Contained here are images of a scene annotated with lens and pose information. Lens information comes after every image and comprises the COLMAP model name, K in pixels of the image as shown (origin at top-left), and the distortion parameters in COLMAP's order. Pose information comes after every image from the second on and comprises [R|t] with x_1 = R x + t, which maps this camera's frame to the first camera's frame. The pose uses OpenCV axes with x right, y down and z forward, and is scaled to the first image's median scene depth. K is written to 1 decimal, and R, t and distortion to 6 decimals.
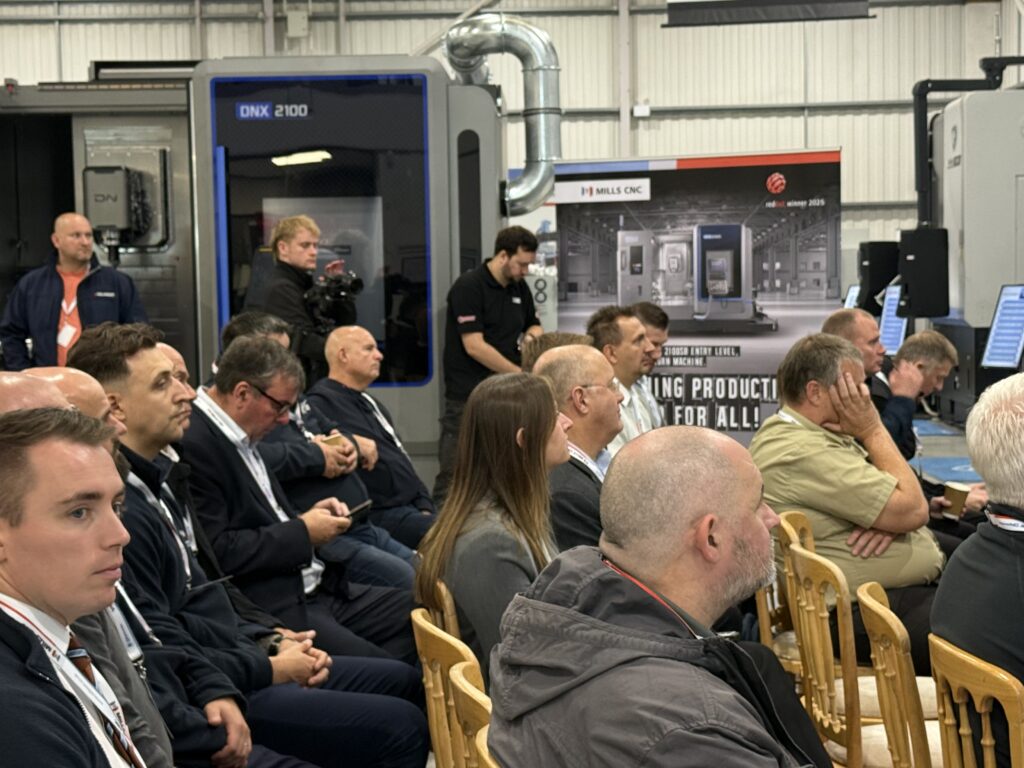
lens RADIAL K [[1865.1, 0, 516.4], [0, 1865.1, 379.3], [0, 0, 1]] dist [0.115654, 0.000000]
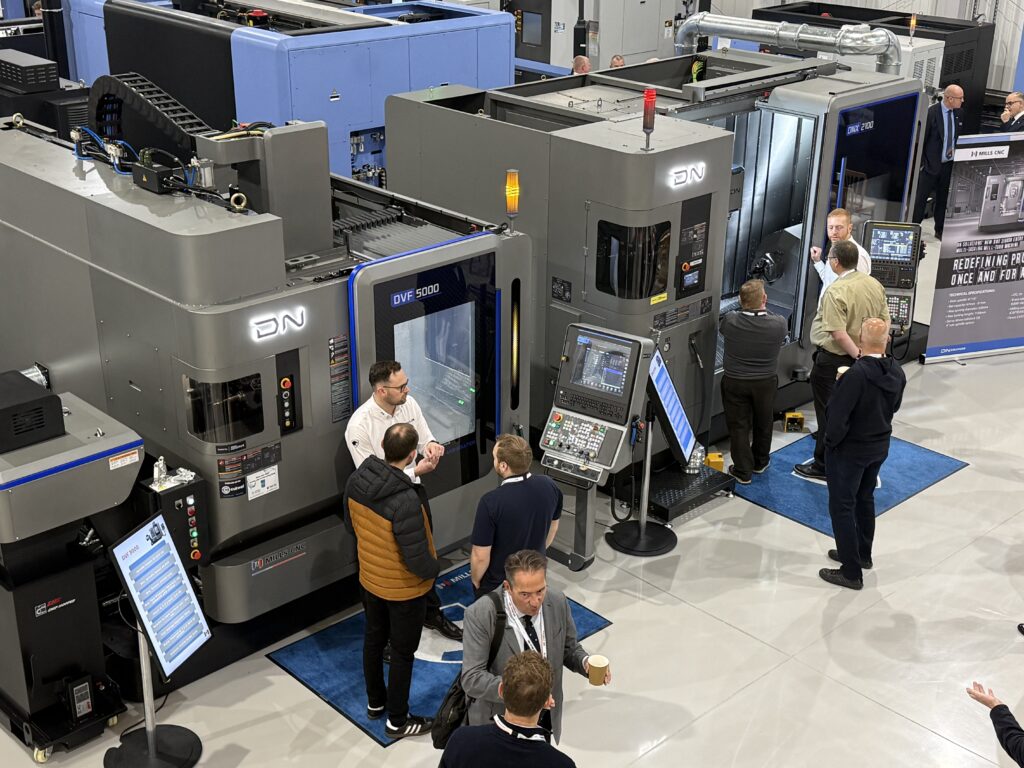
lens RADIAL K [[1362.8, 0, 502.5], [0, 1362.8, 387.6], [0, 0, 1]] dist [0.111678, 0.000000]
pose [[0.720082, -0.246704, 0.648552, -1.150339], [0.009531, 0.938090, 0.346260, -0.344437], [-0.693824, -0.243155, 0.677853, 0.394593]]
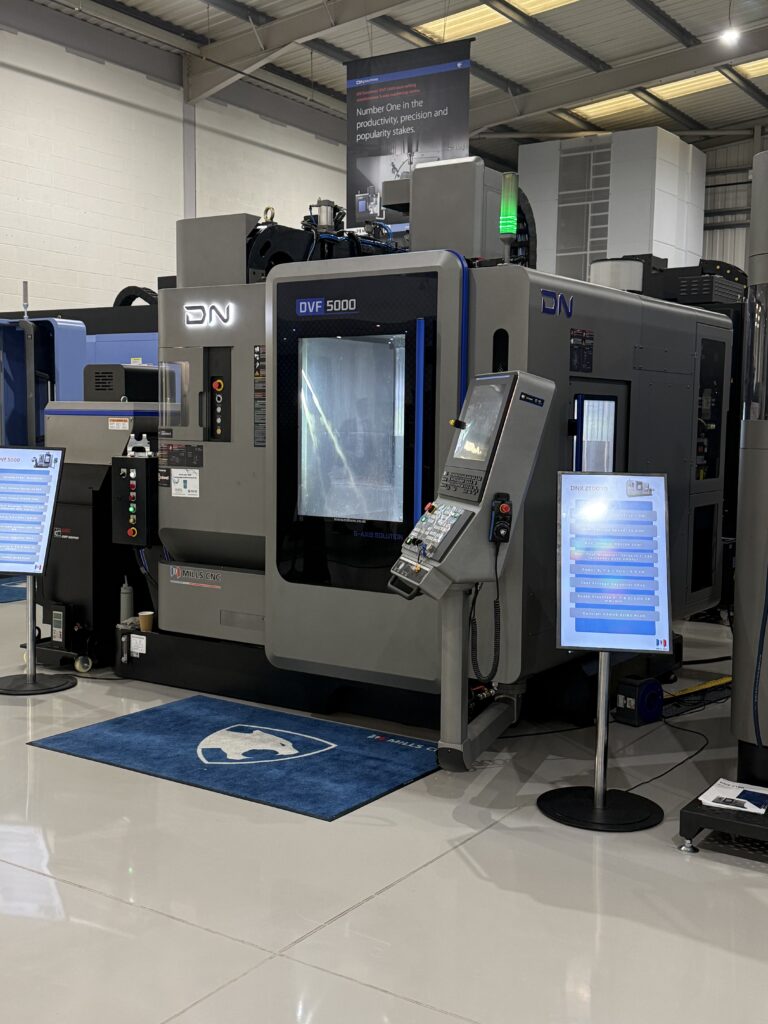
lens RADIAL K [[1212.9, 0, 384.0], [0, 1212.9, 502.4], [0, 0, 1]] dist [0.027813, 0.000000]
pose [[0.840848, 0.065051, -0.537348, -0.249958], [-0.055664, 0.997881, 0.033701, -0.026556], [0.538401, 0.001574, 0.842687, 0.496968]]
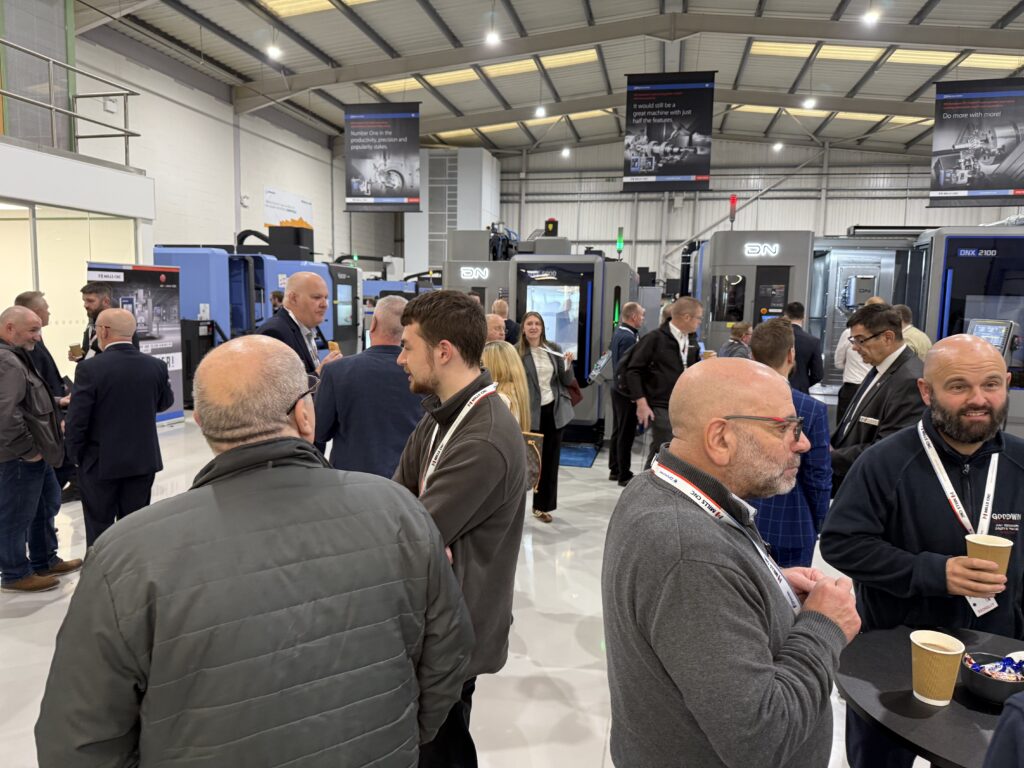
lens RADIAL K [[720.5, 0, 514.7], [0, 720.5, 384.9], [0, 0, 1]] dist [0.024527, -0.031165]
pose [[0.980044, 0.062510, -0.188698, -0.481249], [-0.050290, 0.996357, 0.068870, -0.027628], [0.192315, -0.058006, 0.979617, 0.112284]]
